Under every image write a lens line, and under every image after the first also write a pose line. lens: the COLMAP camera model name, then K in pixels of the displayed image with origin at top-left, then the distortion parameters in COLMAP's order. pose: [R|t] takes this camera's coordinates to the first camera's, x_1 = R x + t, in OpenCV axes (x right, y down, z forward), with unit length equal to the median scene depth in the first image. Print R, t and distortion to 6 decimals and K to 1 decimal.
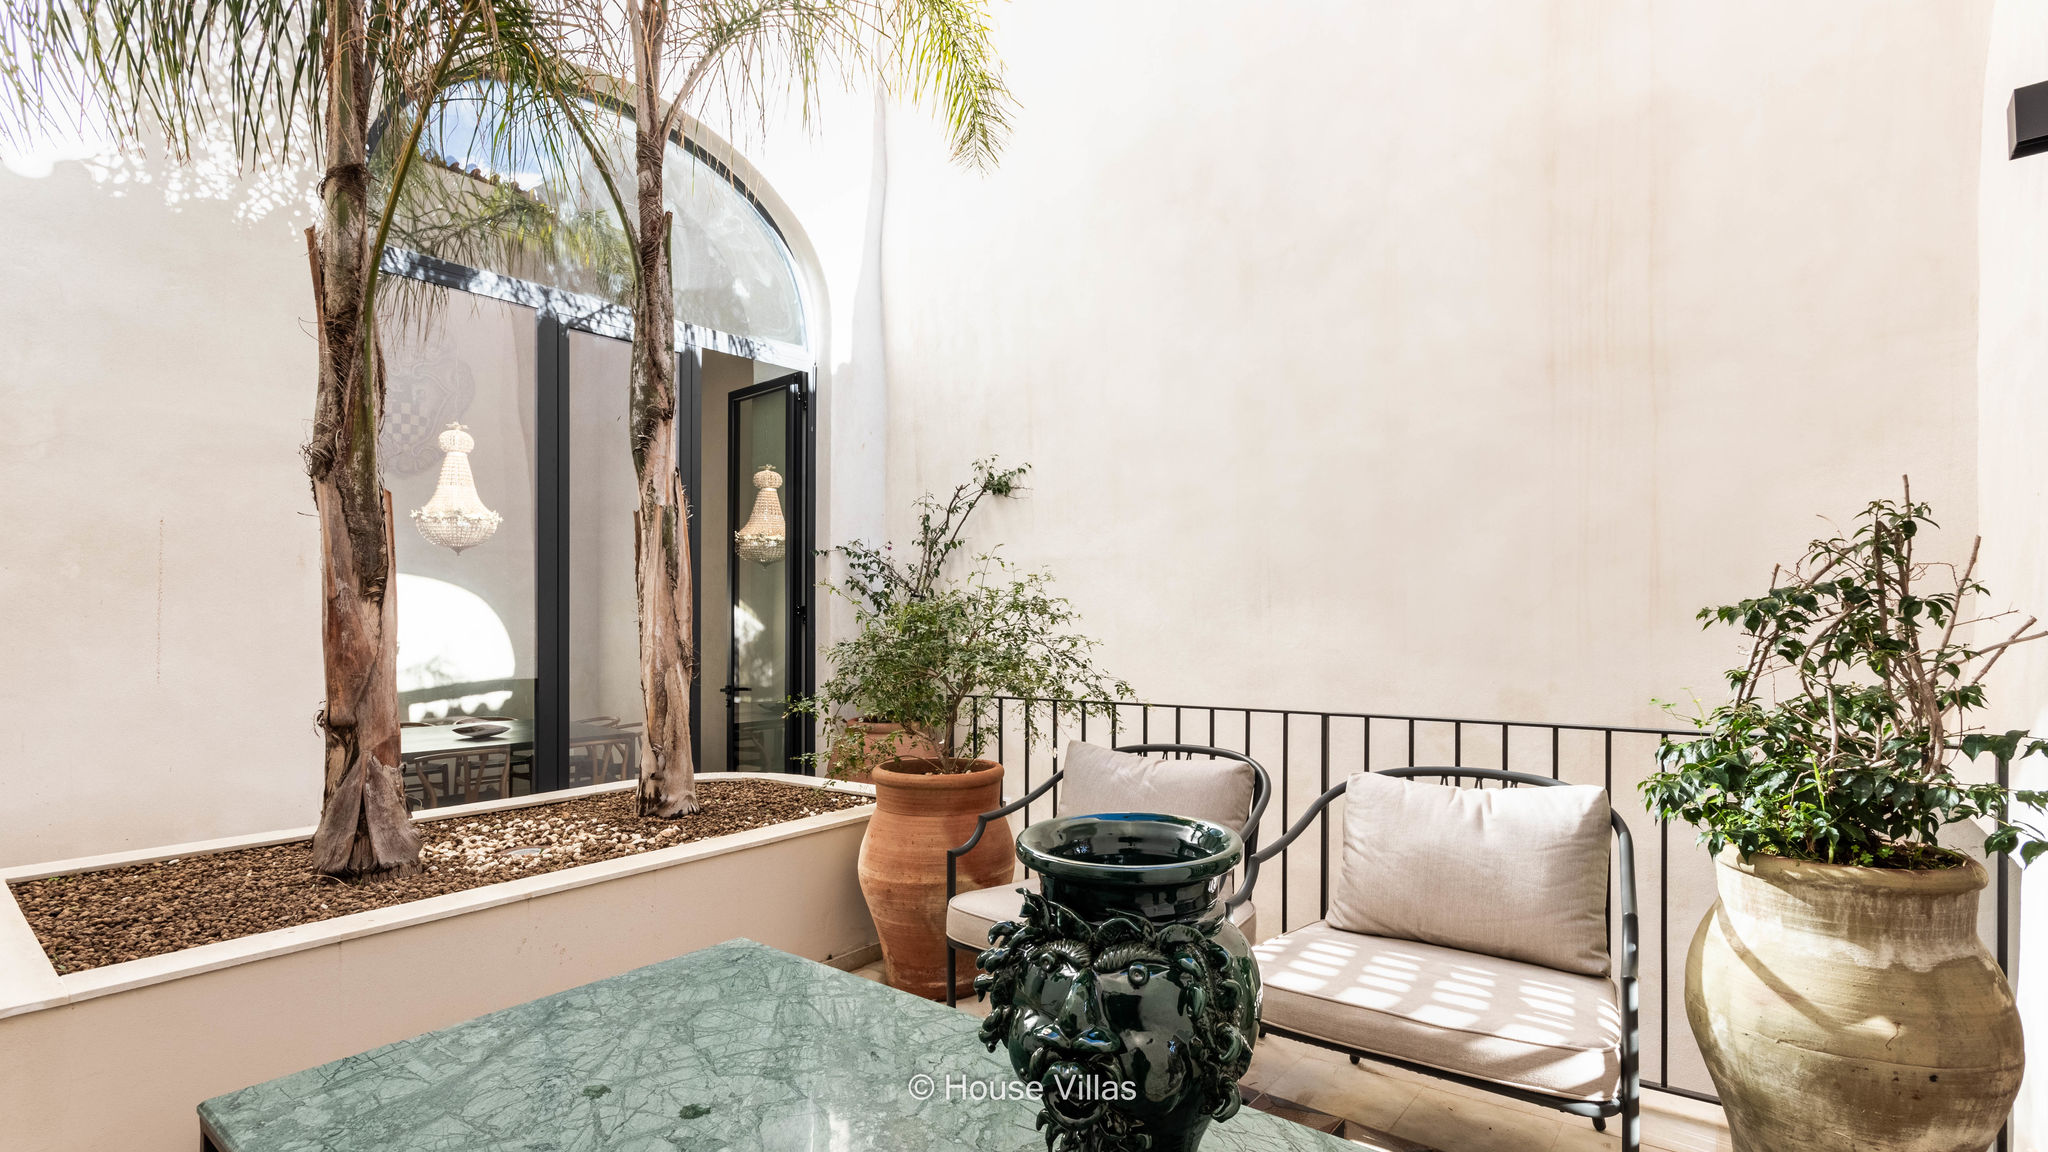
lens RADIAL K [[969.3, 0, 1024.9], [0, 969.3, 609.6], [0, 0, 1]] dist [0.000908, 0.001086]
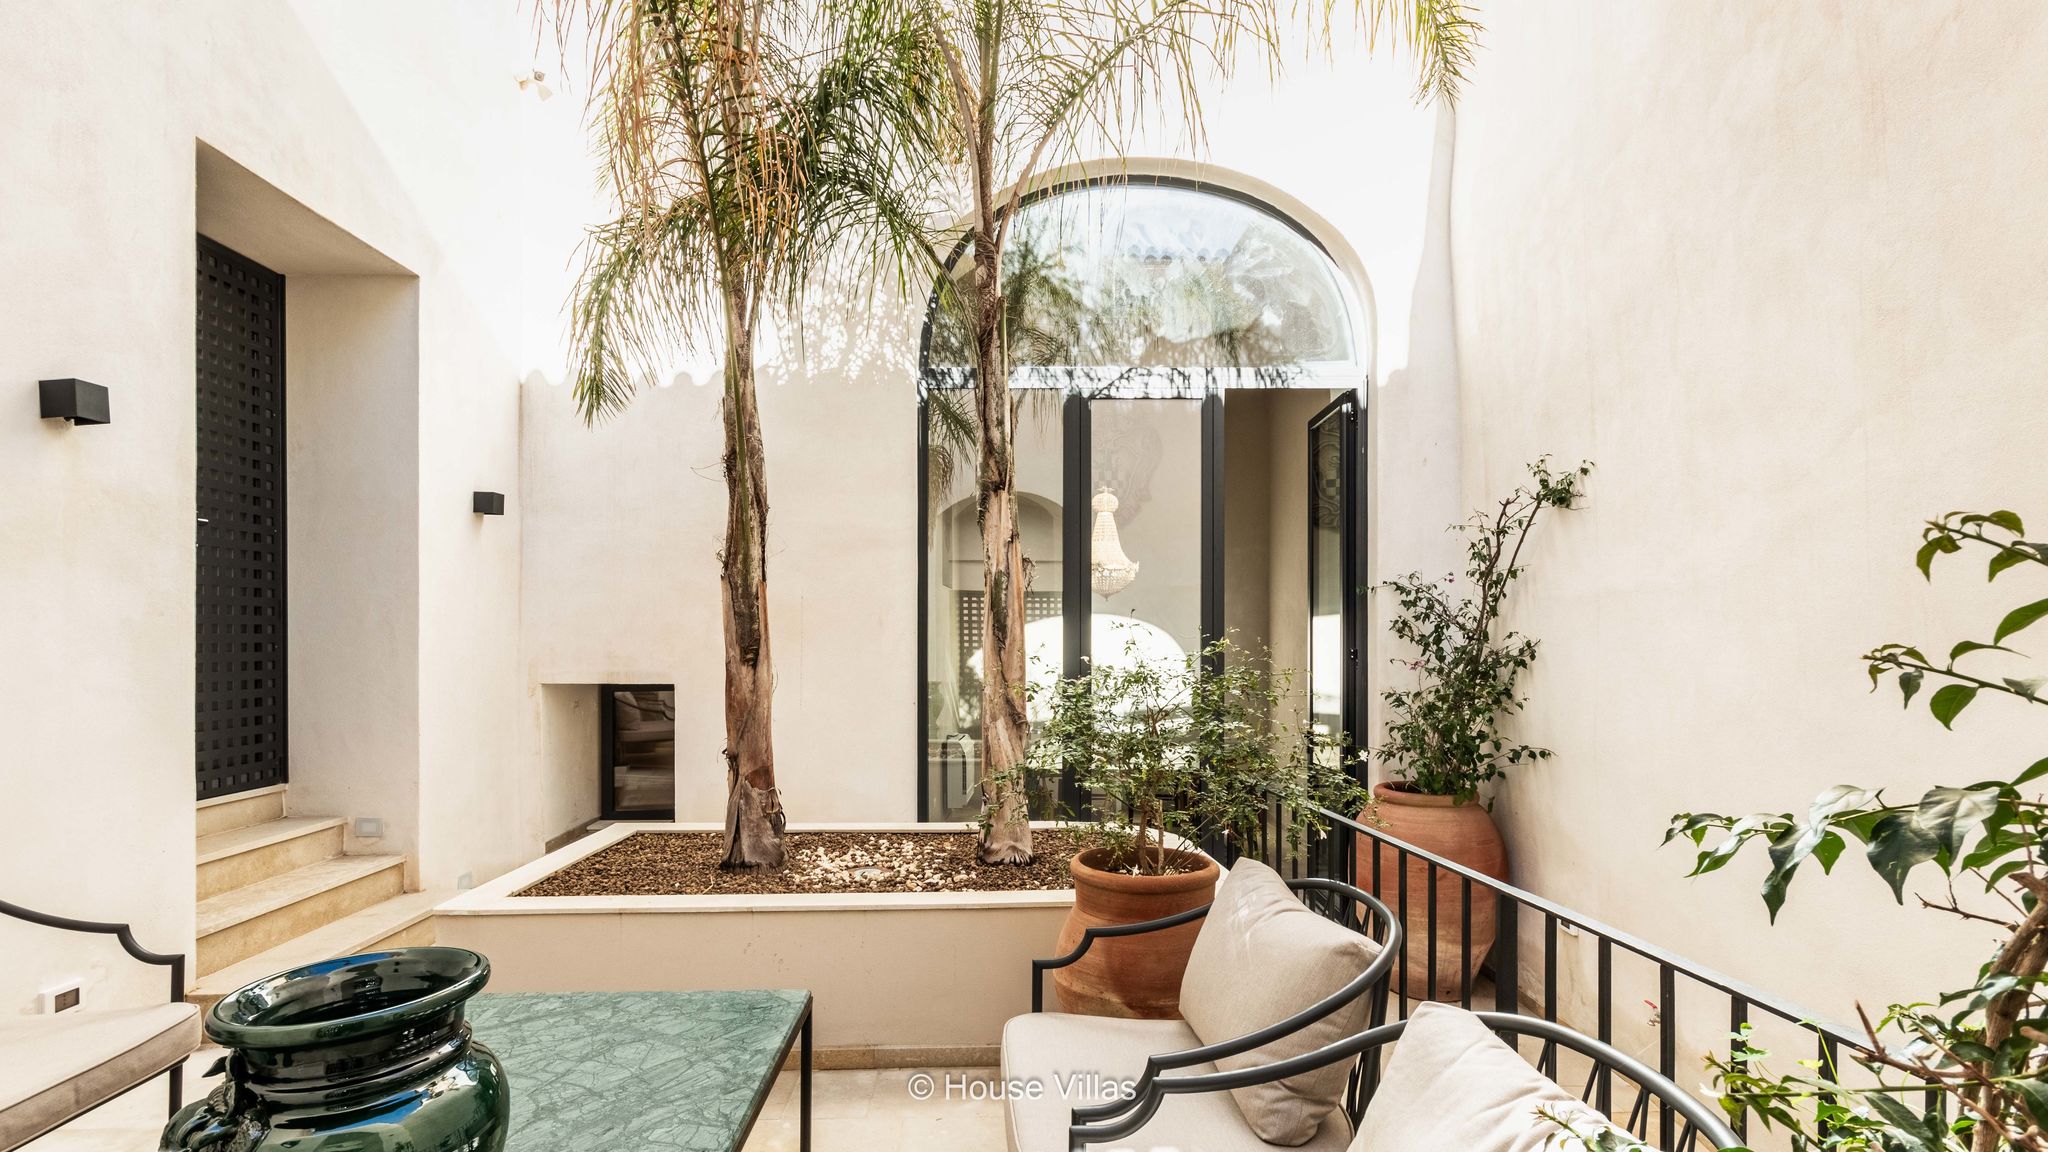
lens RADIAL K [[969.3, 0, 992.8], [0, 969.3, 624.5], [0, 0, 1]] dist [0.000908, 0.001086]
pose [[0.640842, -0.010785, -0.767597, 0.301405], [0.006712, 0.999942, -0.008445, -0.026555], [0.767643, 0.000260, 0.640877, 0.207758]]
